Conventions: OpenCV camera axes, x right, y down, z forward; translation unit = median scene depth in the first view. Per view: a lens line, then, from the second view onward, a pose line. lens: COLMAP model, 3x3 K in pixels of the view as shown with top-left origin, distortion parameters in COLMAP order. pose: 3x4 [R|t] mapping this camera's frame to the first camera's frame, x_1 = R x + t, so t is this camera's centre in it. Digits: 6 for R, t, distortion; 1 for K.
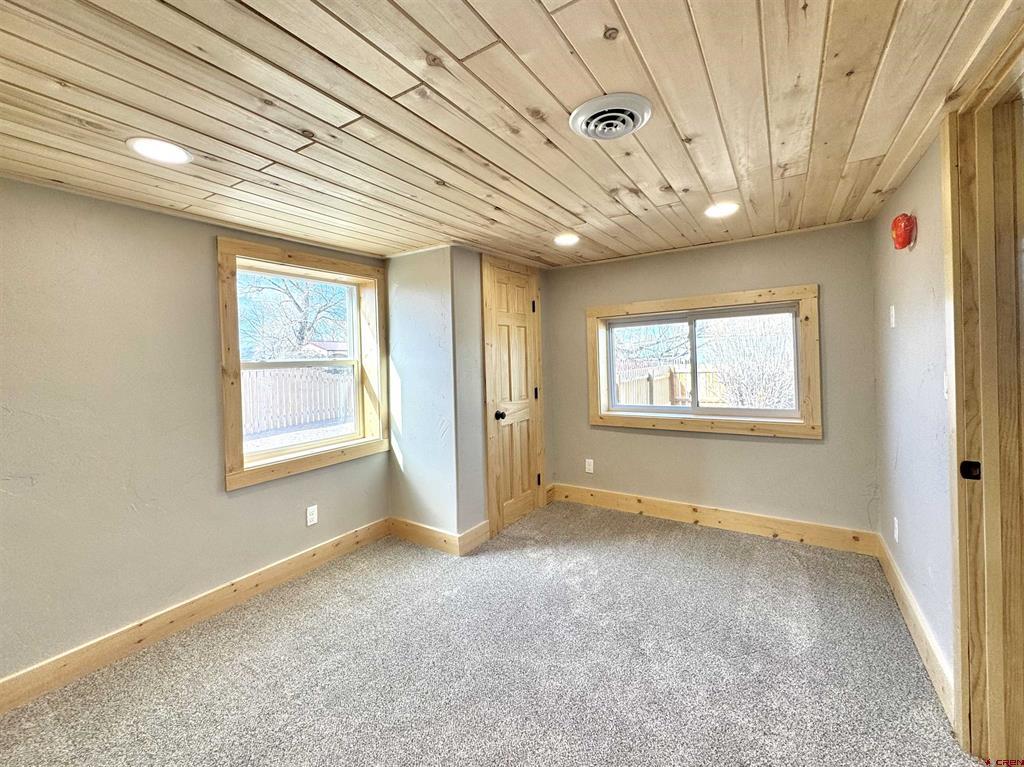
lens RADIAL K [[421.8, 0, 512.2], [0, 421.8, 368.2], [0, 0, 1]] dist [0.000032, 0.000032]
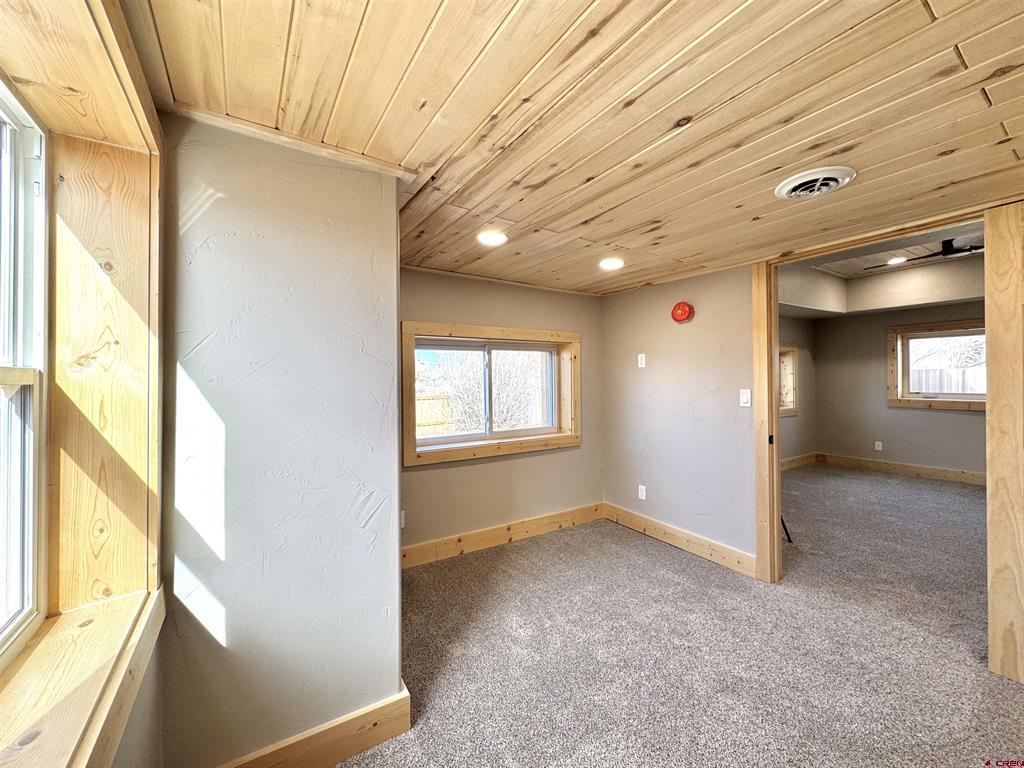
lens RADIAL K [[406.1, 0, 512.0], [0, 406.1, 384.0], [0, 0, 1]] dist [-0.002741, 0.000089]
pose [[0.406246, 0.024431, 0.913437, -0.536387], [0.019184, 0.999194, -0.035257, 0.009643], [-0.913562, 0.031846, 0.405450, 0.604300]]
